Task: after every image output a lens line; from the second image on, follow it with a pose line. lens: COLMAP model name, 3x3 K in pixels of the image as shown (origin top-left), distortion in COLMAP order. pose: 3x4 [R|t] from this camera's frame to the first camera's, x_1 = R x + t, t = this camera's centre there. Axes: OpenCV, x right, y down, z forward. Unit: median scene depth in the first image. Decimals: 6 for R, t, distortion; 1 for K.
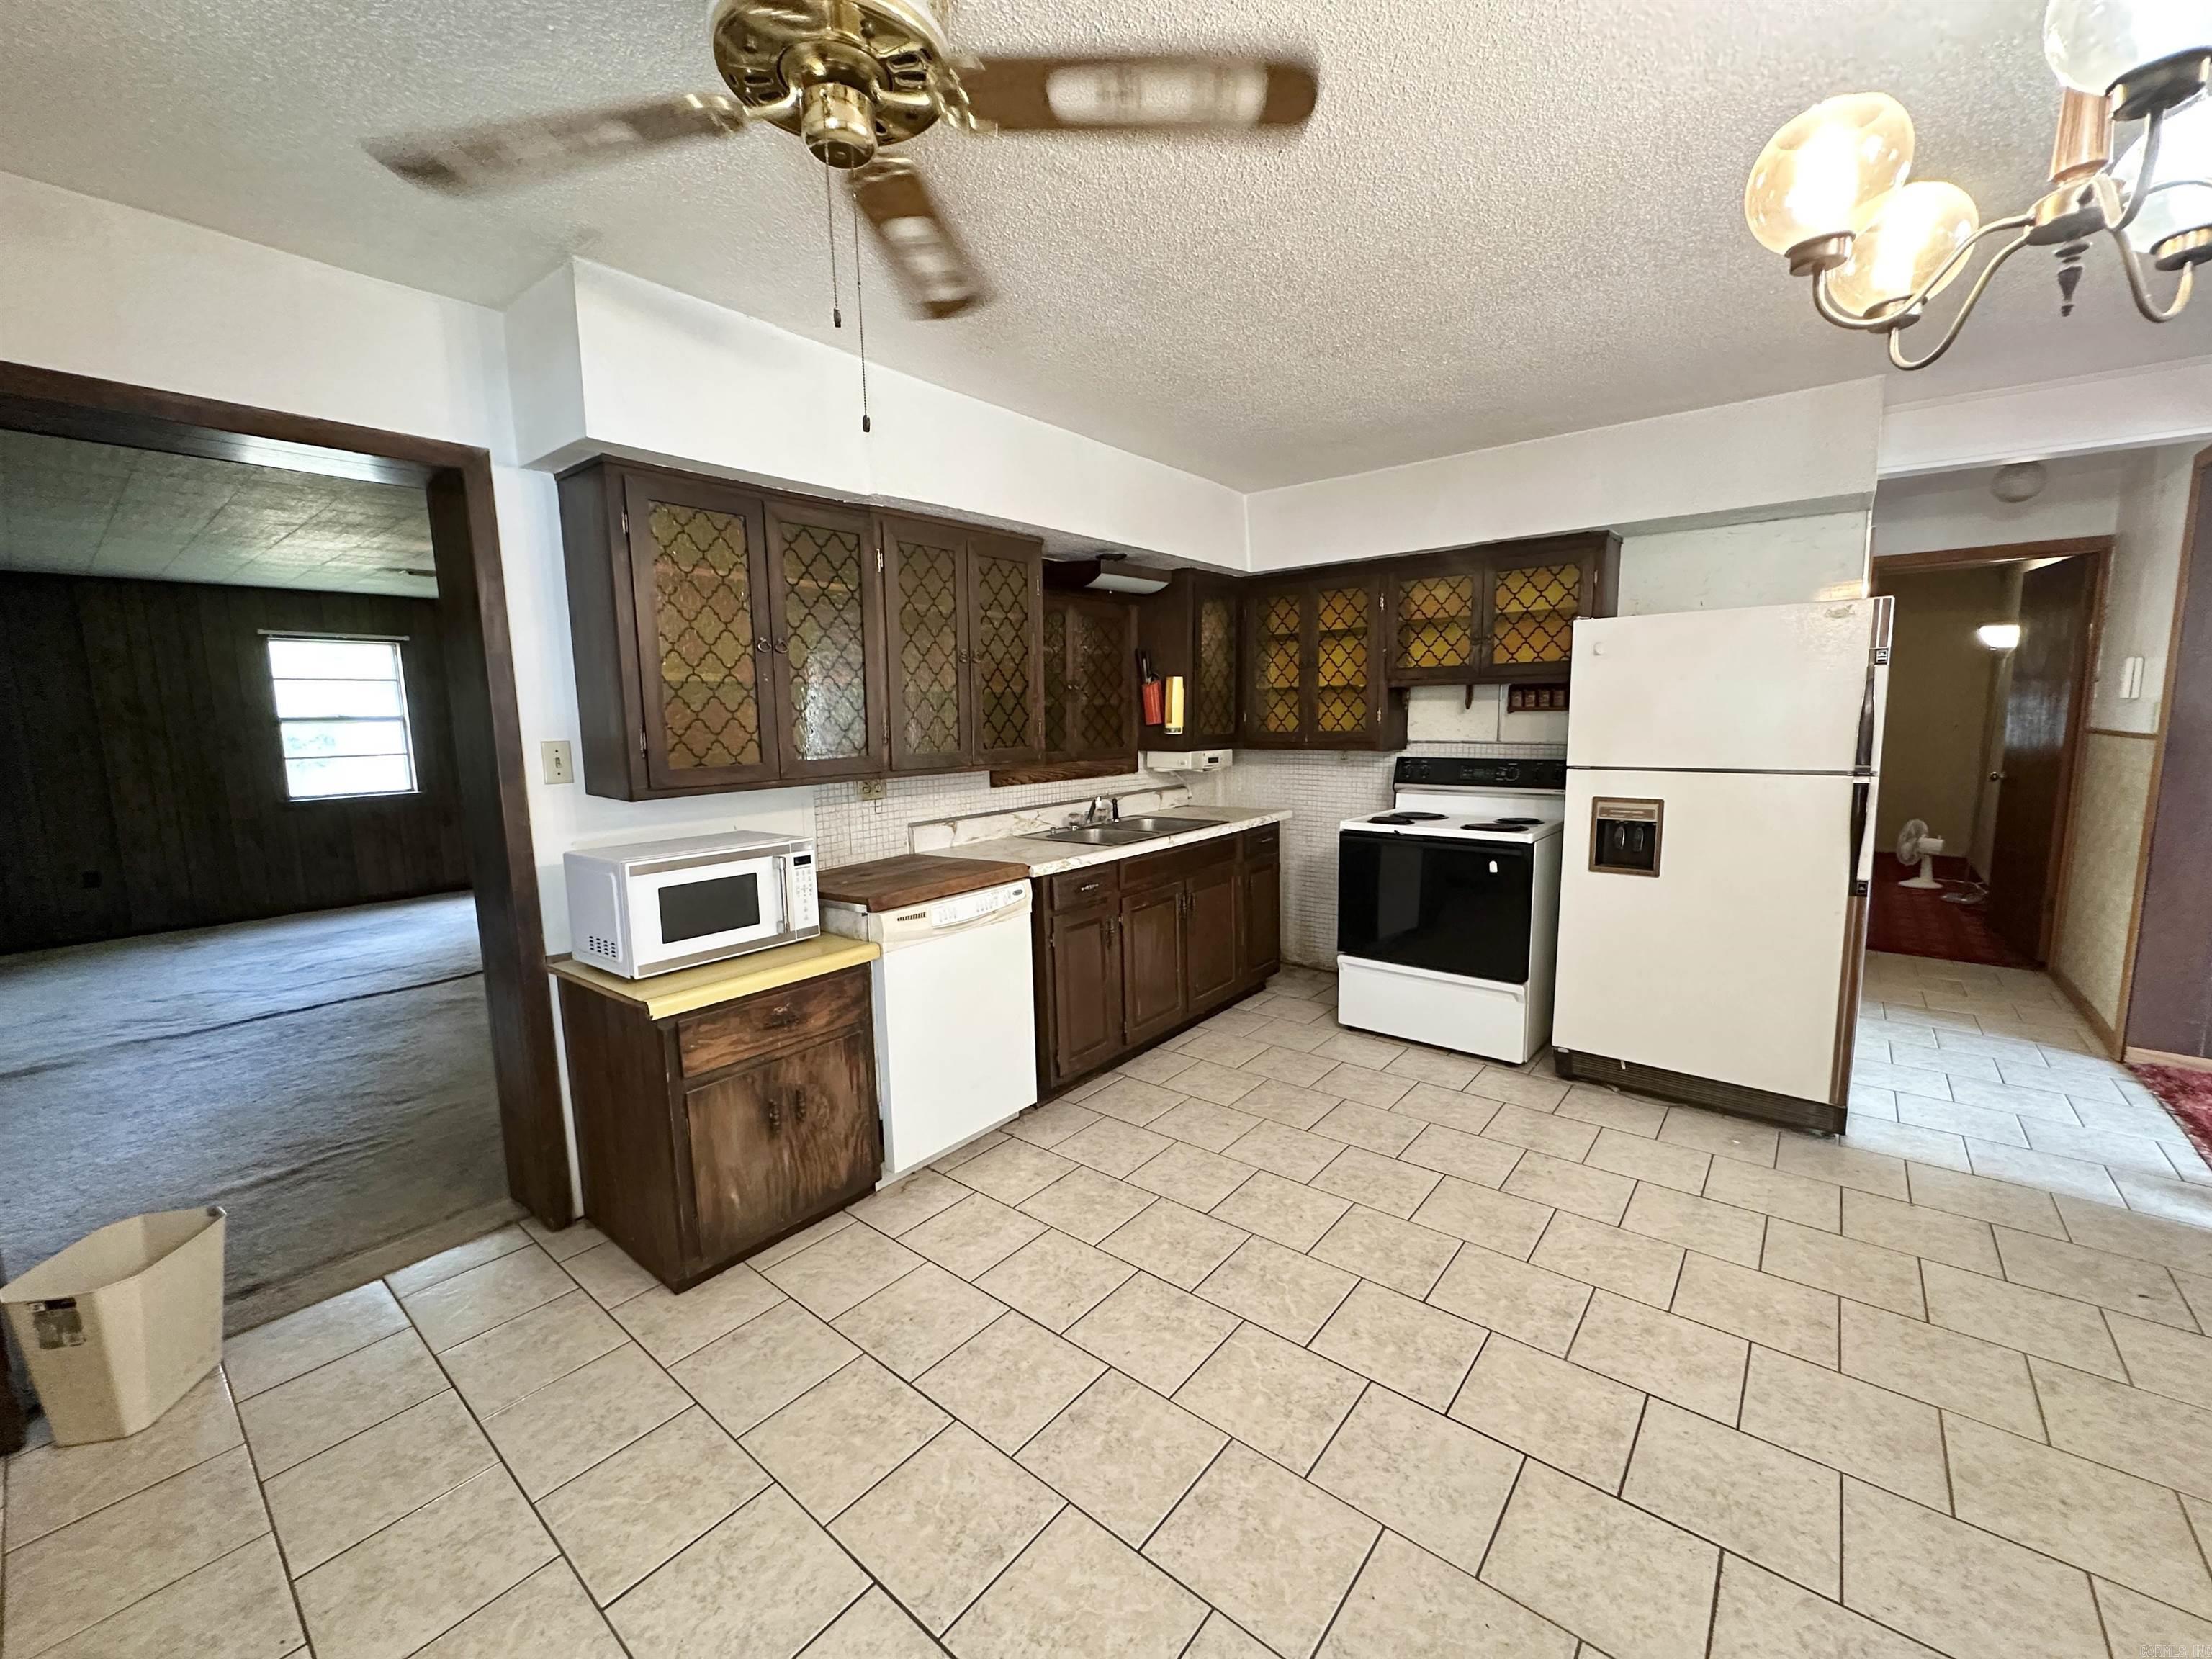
lens RADIAL K [[884.9, 0, 1109.1], [0, 884.9, 828.9], [0, 0, 1]] dist [-0.004348, 0.001008]
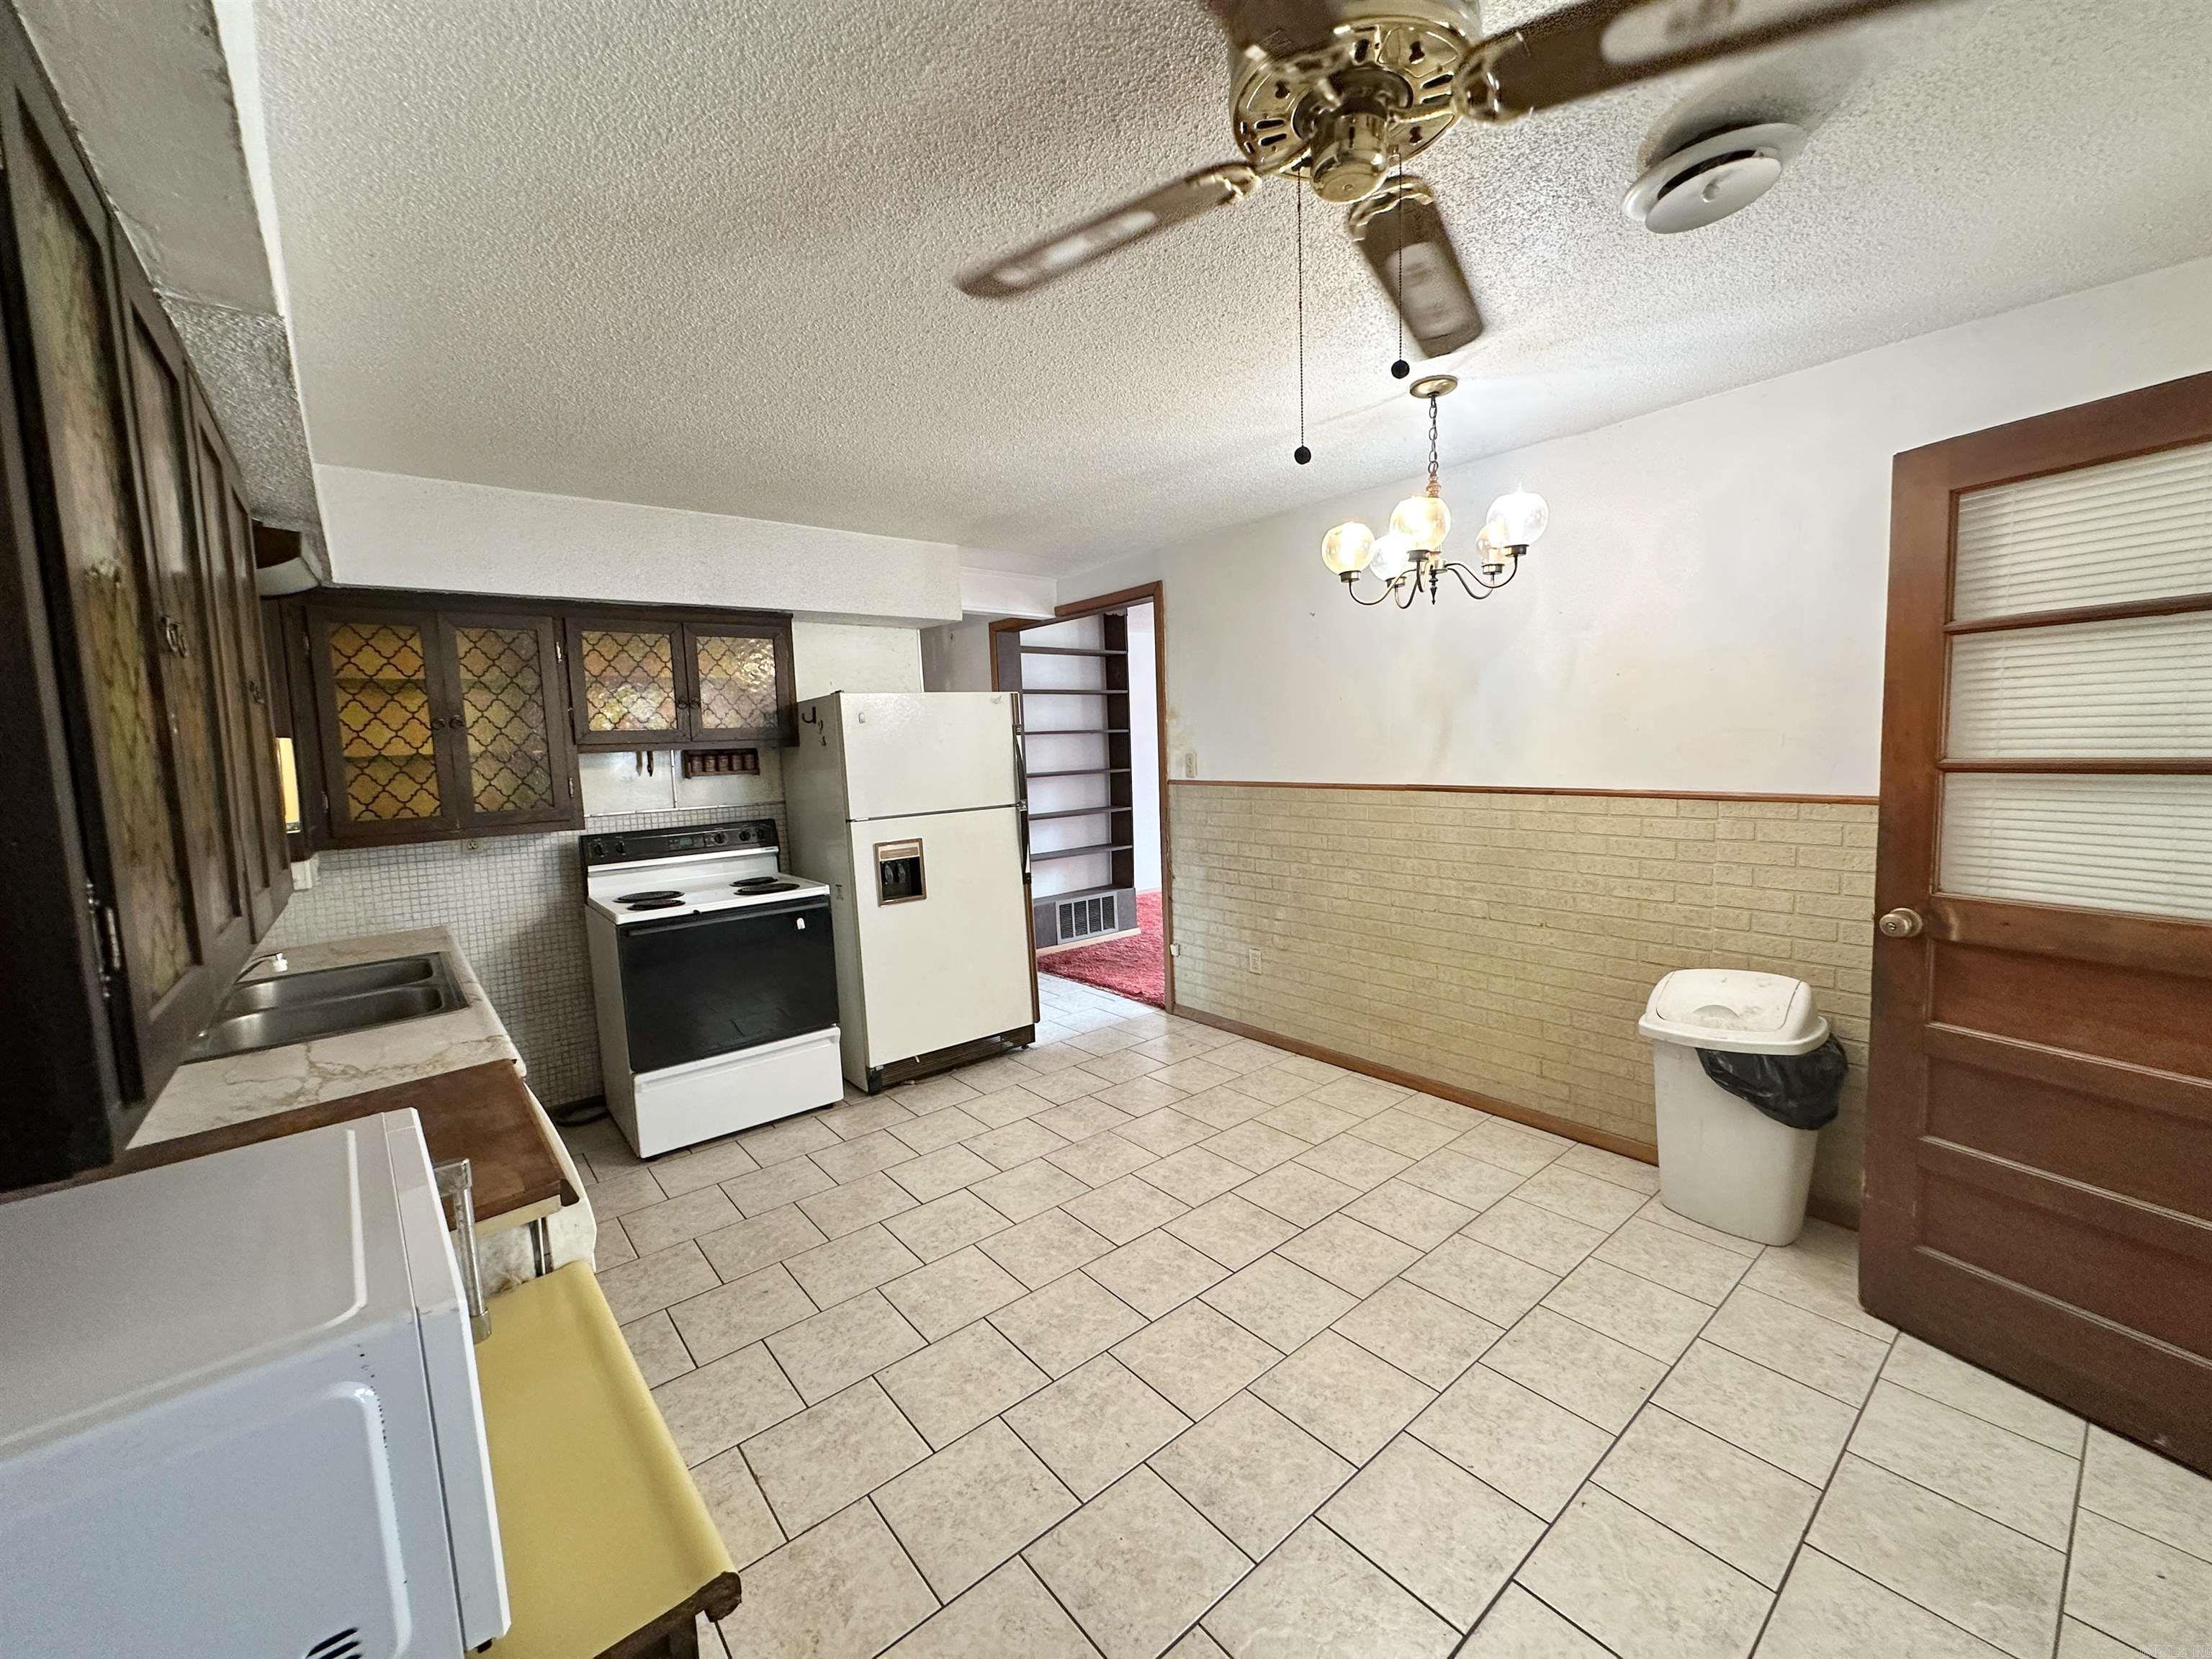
lens RADIAL K [[884.9, 0, 1106.2], [0, 884.9, 829.7], [0, 0, 1]] dist [-0.004348, 0.001008]
pose [[0.195507, -0.089564, 0.976604, -0.583511], [0.165166, 0.984604, 0.057233, -0.077069], [-0.966694, 0.150112, 0.207290, 0.502623]]
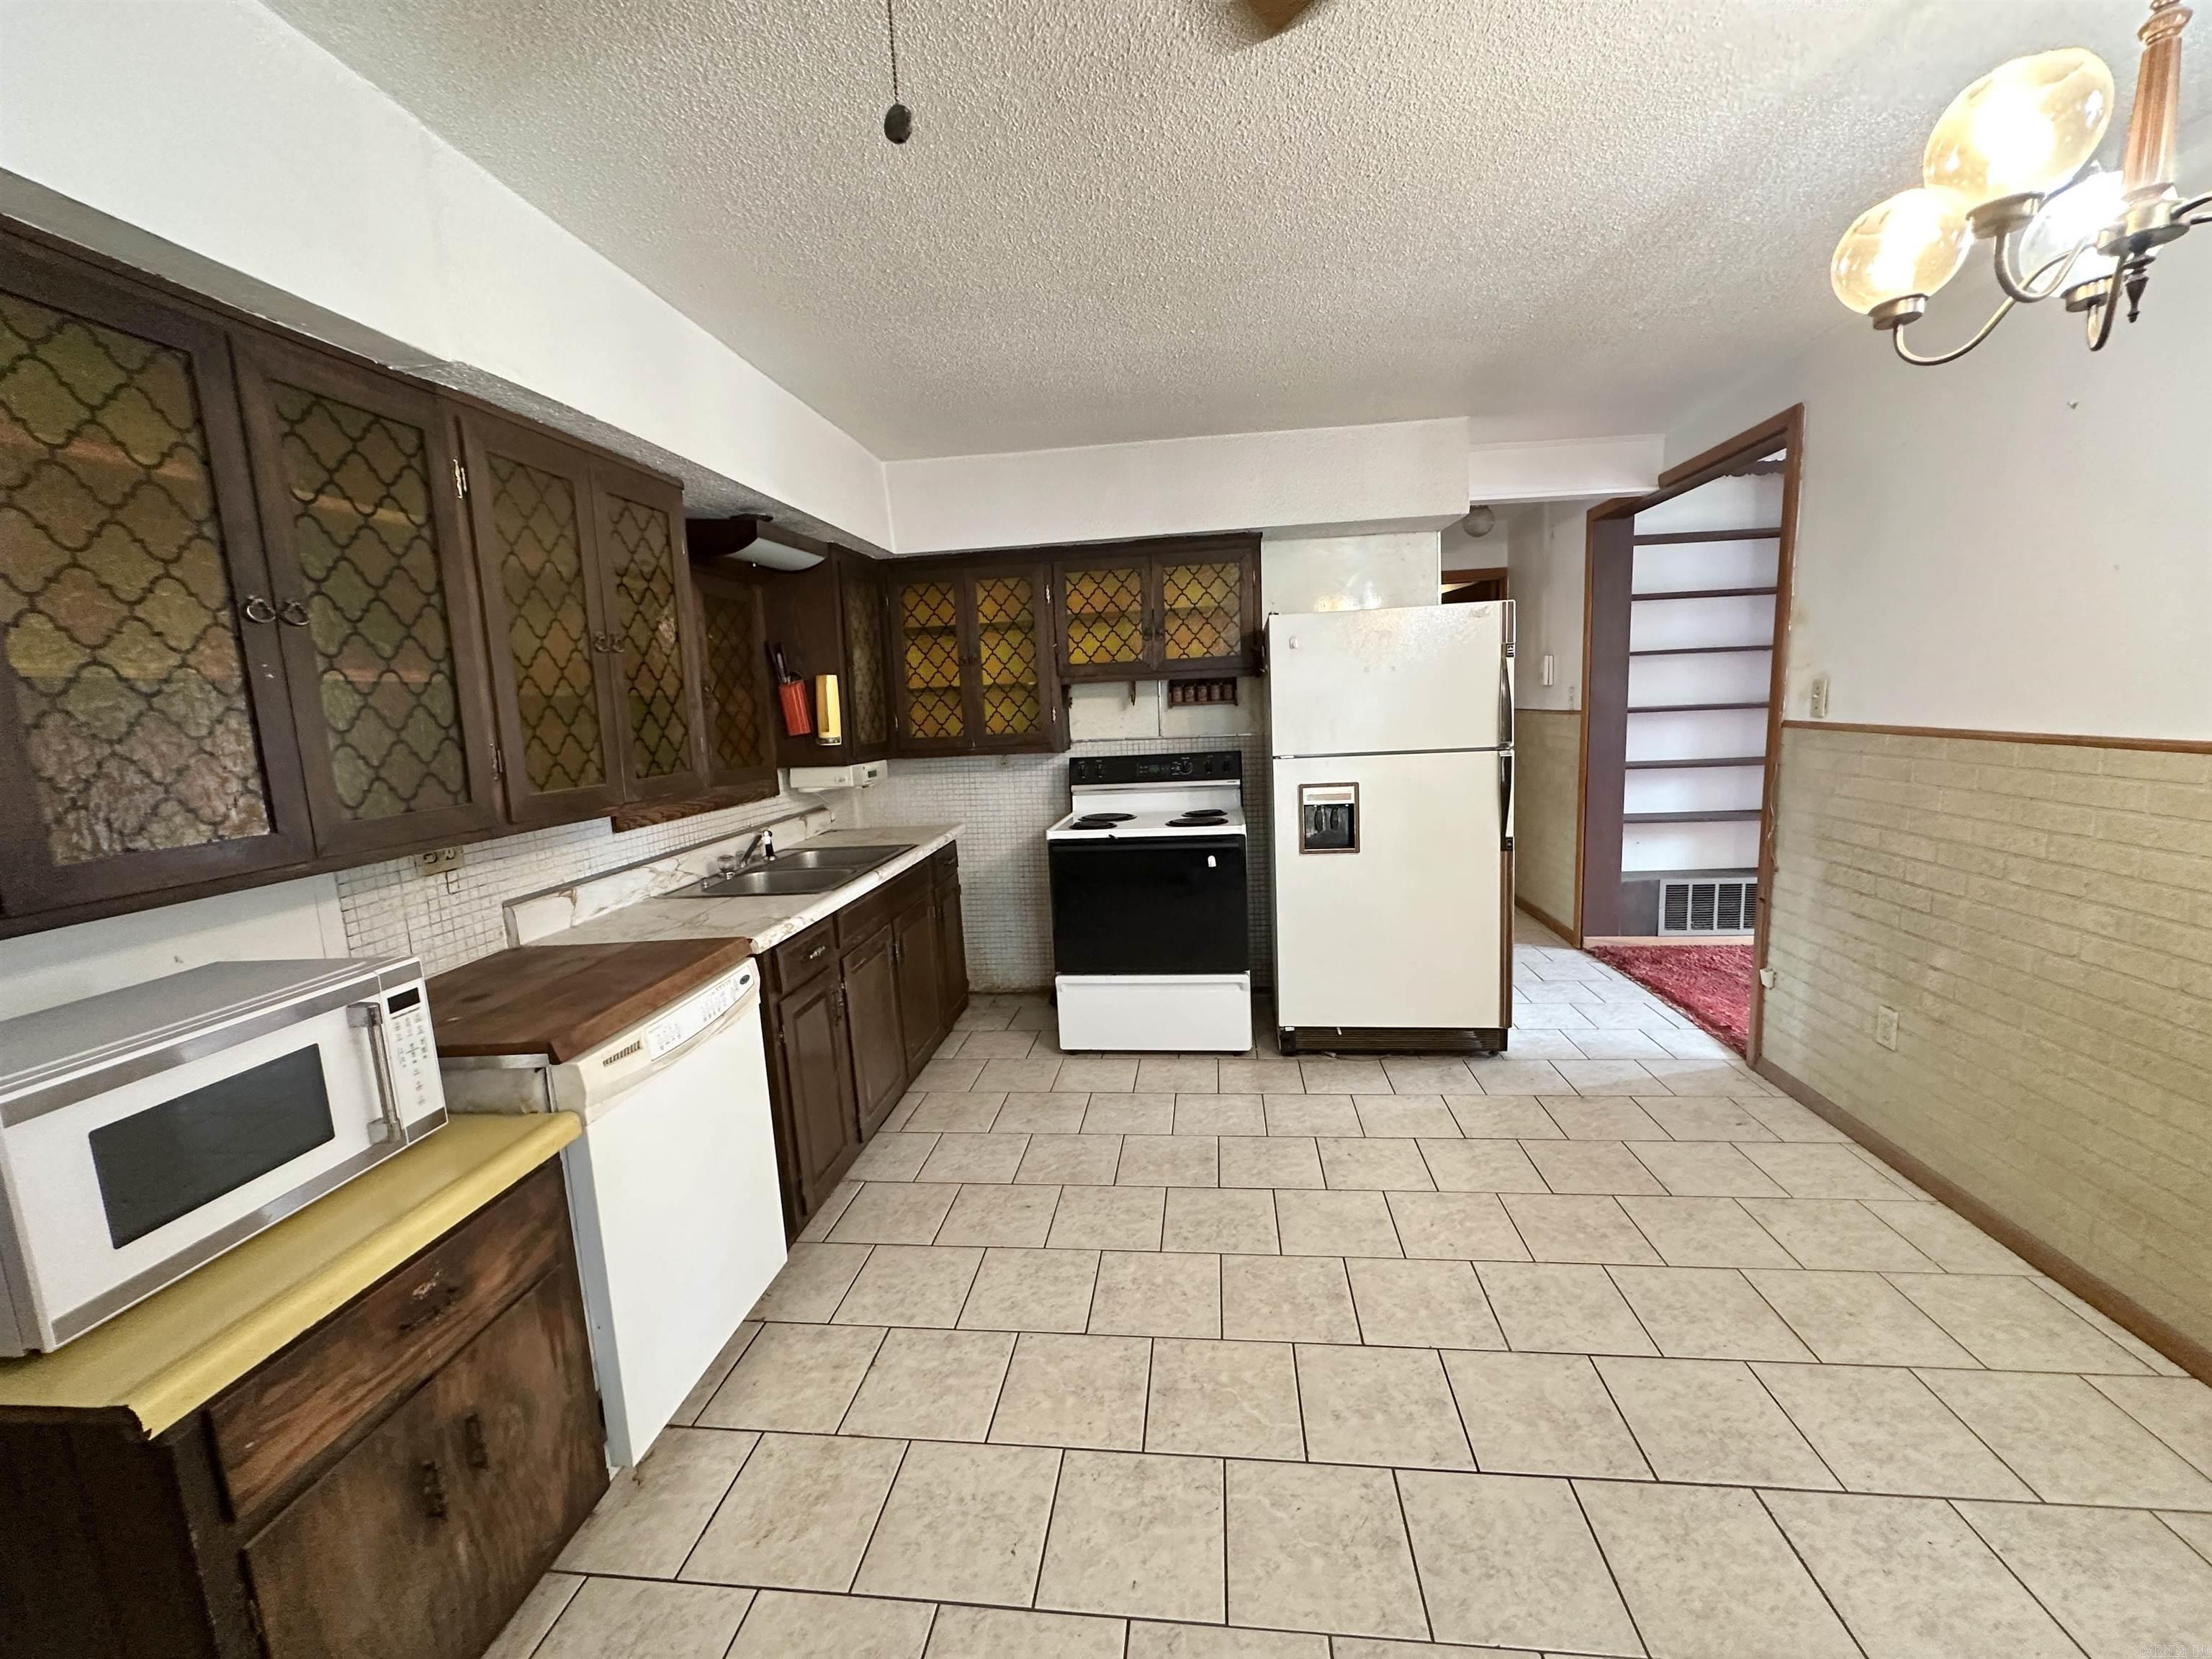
lens RADIAL K [[884.9, 0, 1107.6], [0, 884.9, 829.7], [0, 0, 1]] dist [-0.004348, 0.001008]
pose [[0.843022, -0.099233, 0.528646, -0.222225], [0.102200, 0.994482, 0.023700, -0.033698], [-0.528080, 0.034048, 0.848512, 0.254900]]
